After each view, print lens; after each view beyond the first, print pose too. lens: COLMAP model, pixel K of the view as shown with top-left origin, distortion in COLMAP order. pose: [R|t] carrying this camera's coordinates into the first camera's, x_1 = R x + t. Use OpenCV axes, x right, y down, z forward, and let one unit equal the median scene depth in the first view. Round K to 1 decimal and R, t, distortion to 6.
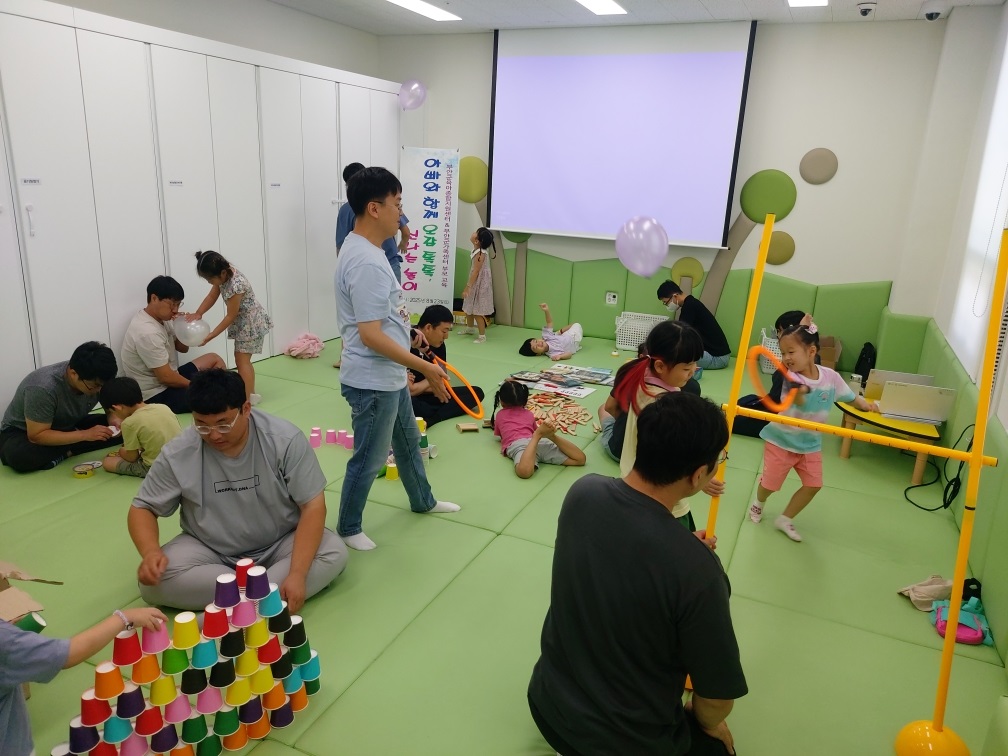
lens RADIAL K [[719.7, 0, 504.3], [0, 719.7, 380.9], [0, 0, 1]] dist [-0.004825, 0.001786]
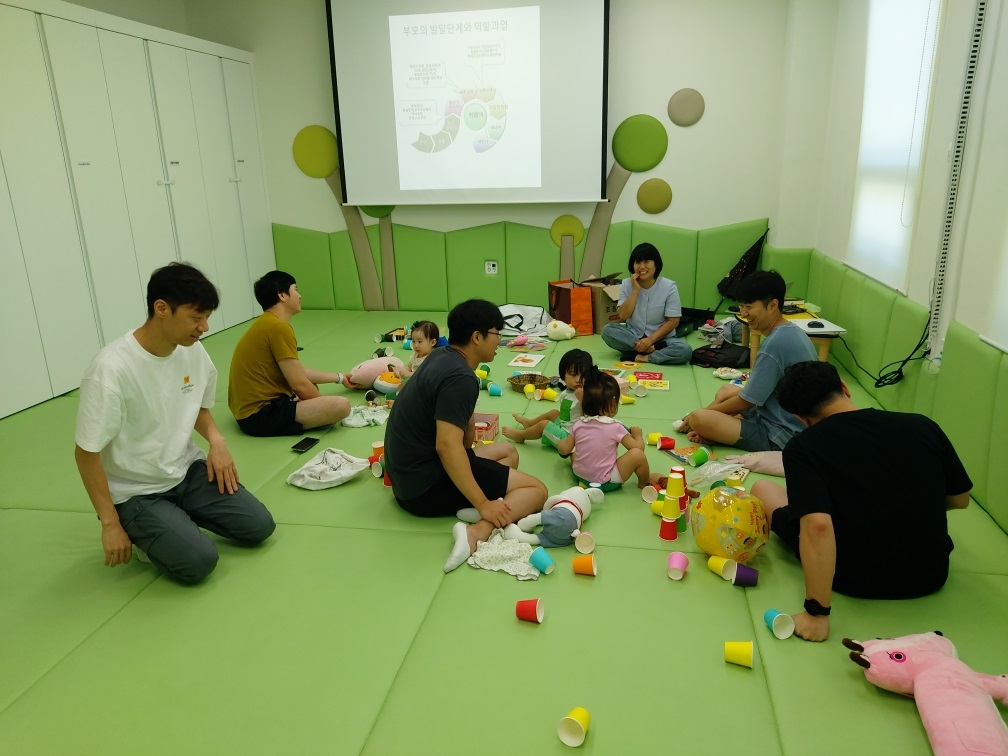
lens RADIAL K [[719.7, 0, 505.0], [0, 719.7, 375.4], [0, 0, 1]] dist [-0.004825, 0.001786]
pose [[0.959458, -0.148614, 0.239486, -0.081441], [0.143329, 0.988889, 0.039438, -0.012205], [-0.242686, -0.003514, 0.970099, 0.103687]]
